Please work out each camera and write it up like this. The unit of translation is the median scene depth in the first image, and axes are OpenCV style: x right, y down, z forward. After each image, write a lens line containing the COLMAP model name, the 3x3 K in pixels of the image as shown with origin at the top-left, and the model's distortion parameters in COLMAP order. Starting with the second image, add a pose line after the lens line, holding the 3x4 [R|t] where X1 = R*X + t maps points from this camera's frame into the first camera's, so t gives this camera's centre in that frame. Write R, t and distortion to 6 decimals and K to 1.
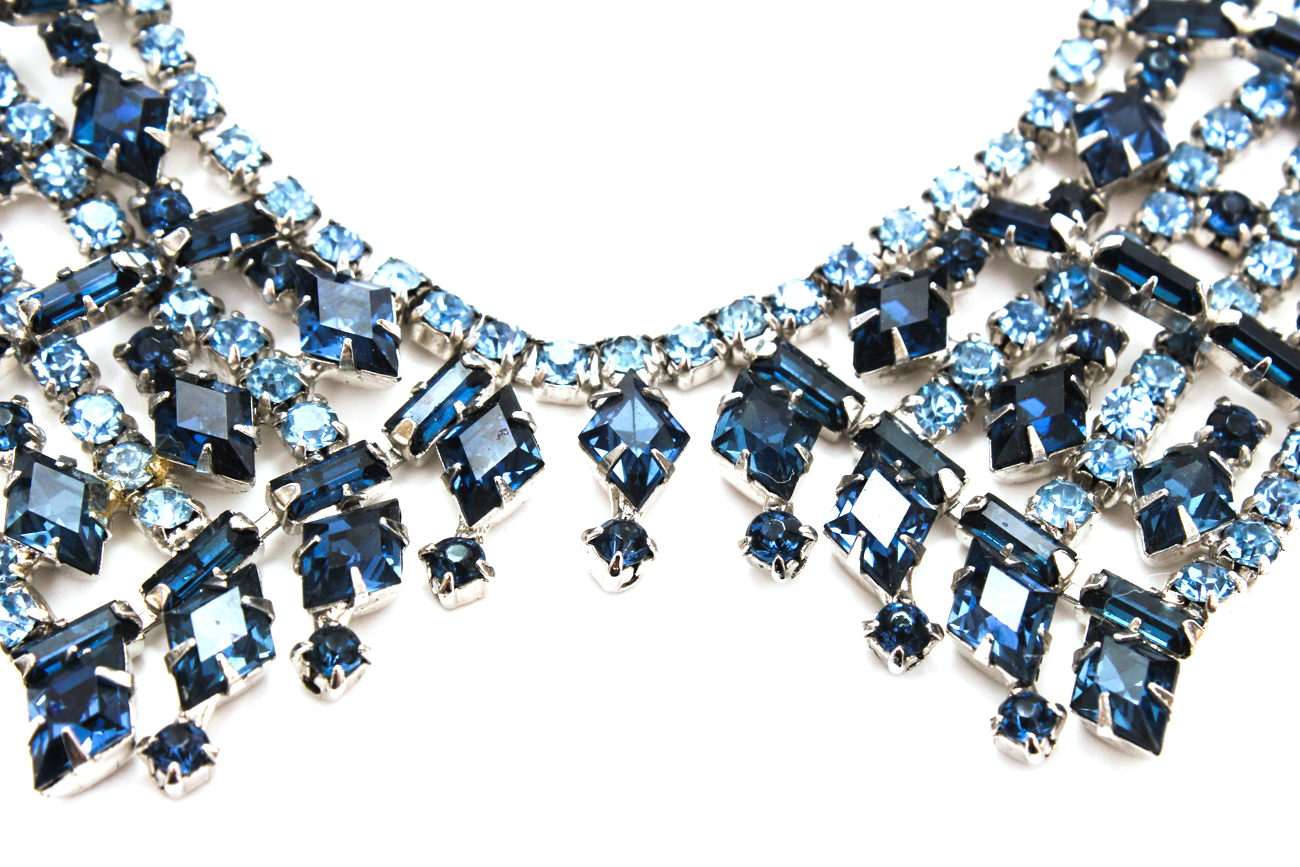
lens RADIAL K [[2083.2, 0, 650.0], [0, 2083.2, 433.5], [0, 0, 1]] dist [0.032830, -0.077283]
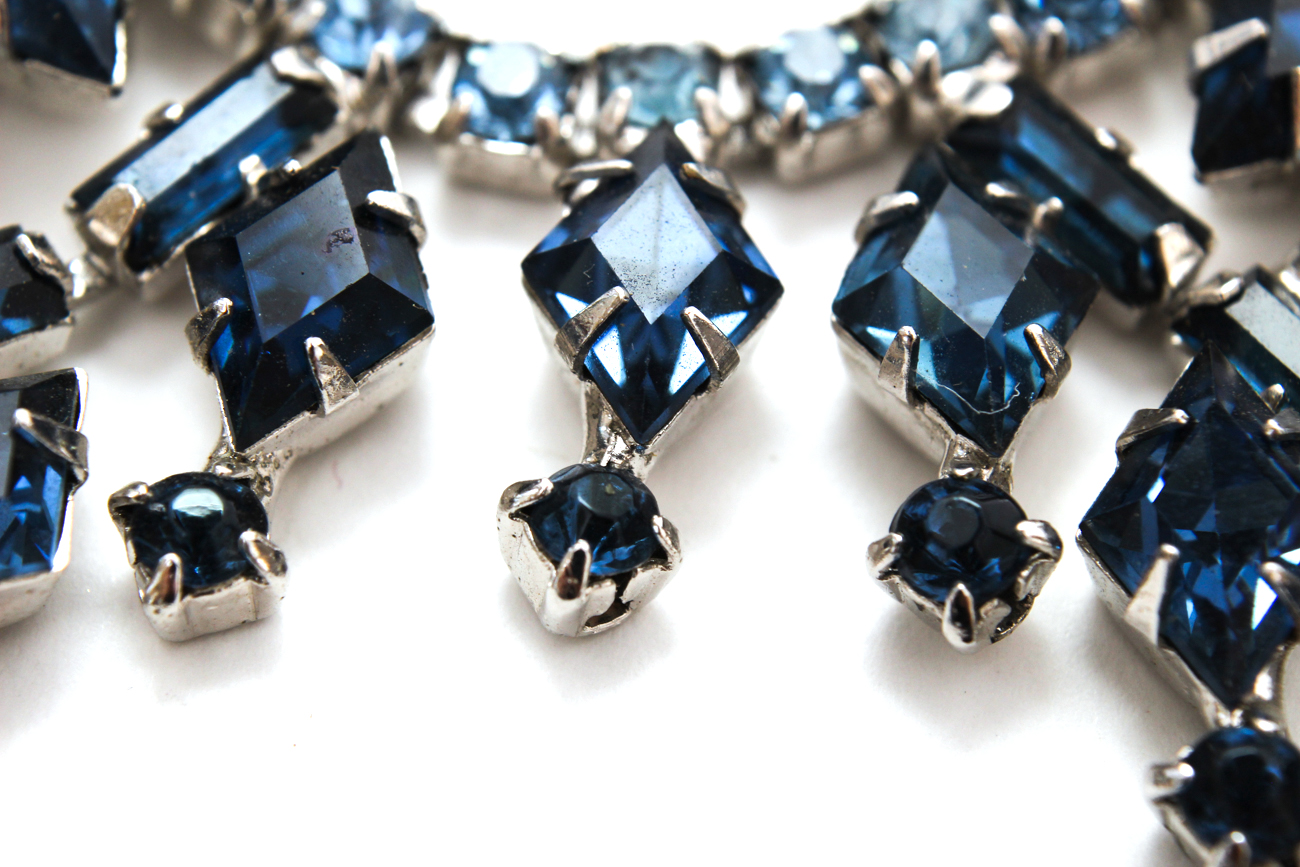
lens RADIAL K [[2076.9, 0, 729.6], [0, 2076.9, 487.2], [0, 0, 1]] dist [0.155060, -0.072592]
pose [[0.990997, 0.092058, -0.097210, 0.053817], [-0.085227, 0.993740, 0.072229, 0.012495], [0.103251, -0.063294, 0.992640, 0.577542]]
